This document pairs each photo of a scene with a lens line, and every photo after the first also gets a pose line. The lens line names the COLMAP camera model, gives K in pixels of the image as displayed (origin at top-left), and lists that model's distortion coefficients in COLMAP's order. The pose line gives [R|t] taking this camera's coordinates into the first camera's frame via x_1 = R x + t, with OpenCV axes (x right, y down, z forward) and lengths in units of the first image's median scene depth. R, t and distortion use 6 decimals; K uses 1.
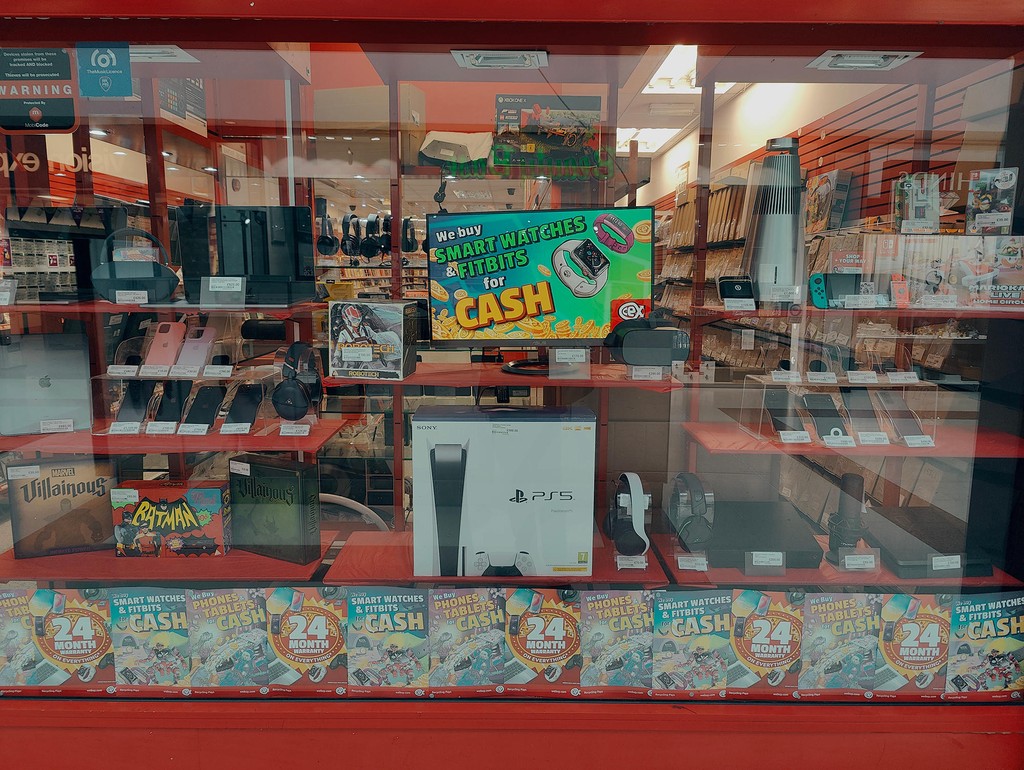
lens RADIAL K [[711.0, 0, 513.0], [0, 711.0, 378.6], [0, 0, 1]] dist [0.014119, -0.013870]
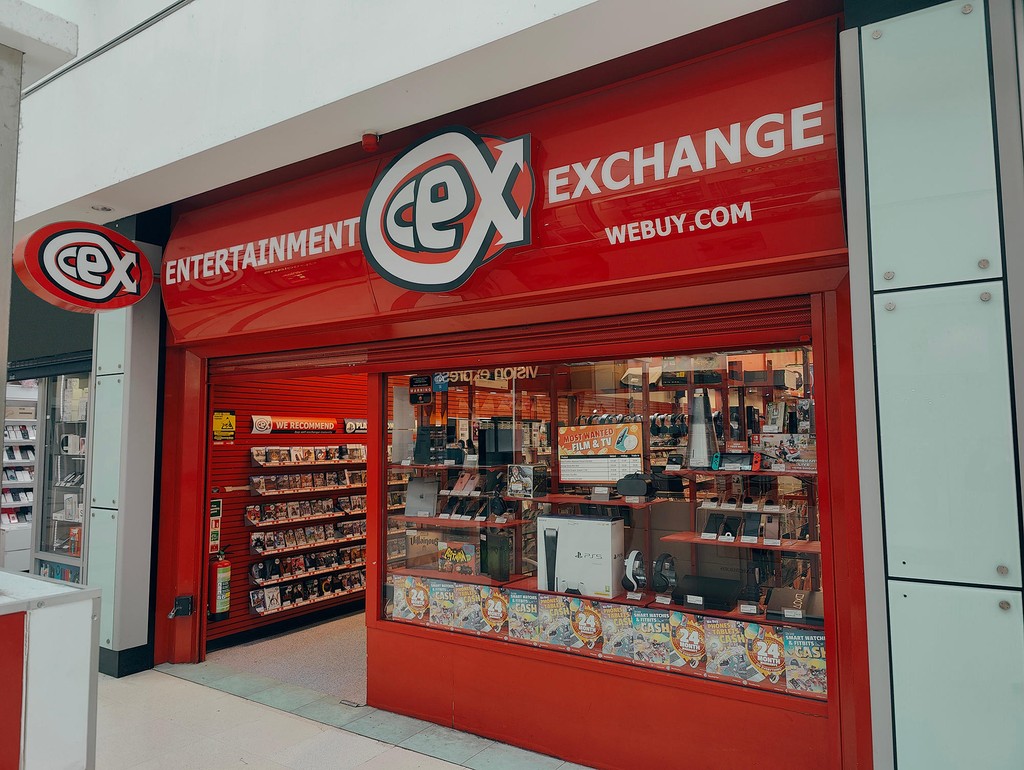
lens RADIAL K [[711.0, 0, 510.3], [0, 711.0, 385.7], [0, 0, 1]] dist [0.014119, -0.013870]
pose [[0.830575, -0.053329, -0.554347, 1.065740], [-0.071720, 0.976873, -0.201433, 0.112503], [0.552269, 0.207063, 0.807542, -0.977514]]
